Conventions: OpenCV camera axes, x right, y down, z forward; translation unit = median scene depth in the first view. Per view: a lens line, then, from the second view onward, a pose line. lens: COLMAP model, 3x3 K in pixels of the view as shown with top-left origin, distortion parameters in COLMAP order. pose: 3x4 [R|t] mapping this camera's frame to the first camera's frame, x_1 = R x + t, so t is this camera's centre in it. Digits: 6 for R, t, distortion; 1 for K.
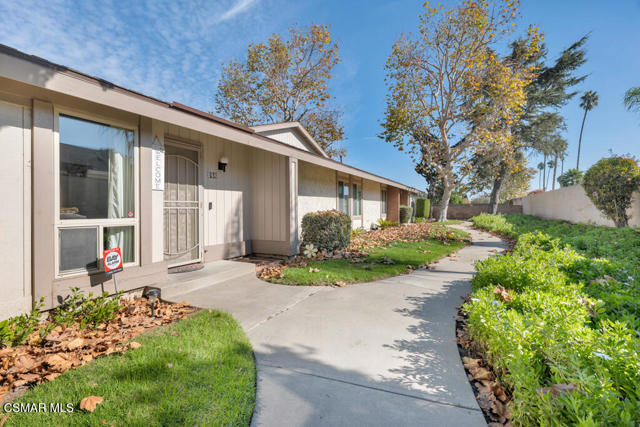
lens RADIAL K [[290.7, 0, 316.0], [0, 290.7, 210.4], [0, 0, 1]] dist [0.001854, 0.000975]
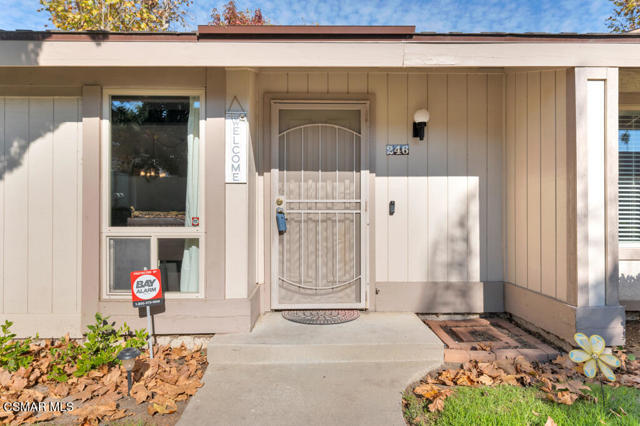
lens RADIAL K [[371.6, 0, 320.4], [0, 371.6, 212.5], [0, 0, 1]] dist [0.004337, 0.000581]
pose [[0.484974, 0.001587, -0.874527, 0.181675], [-0.004774, 0.999988, -0.000833, -0.005698], [0.874516, 0.004579, 0.484976, 0.583314]]
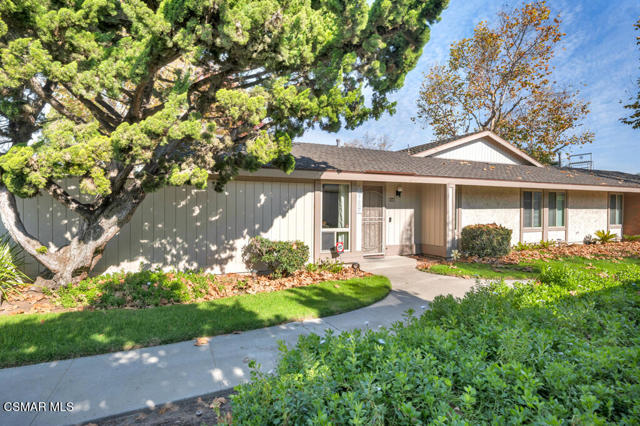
lens RADIAL K [[326.8, 0, 315.9], [0, 326.8, 209.3], [0, 0, 1]] dist [0.001721, -0.000642]
pose [[0.791311, 0.009980, -0.611332, 0.411485], [-0.010571, 0.999941, 0.002641, -0.075622], [0.611322, 0.004373, 0.791370, -0.661002]]
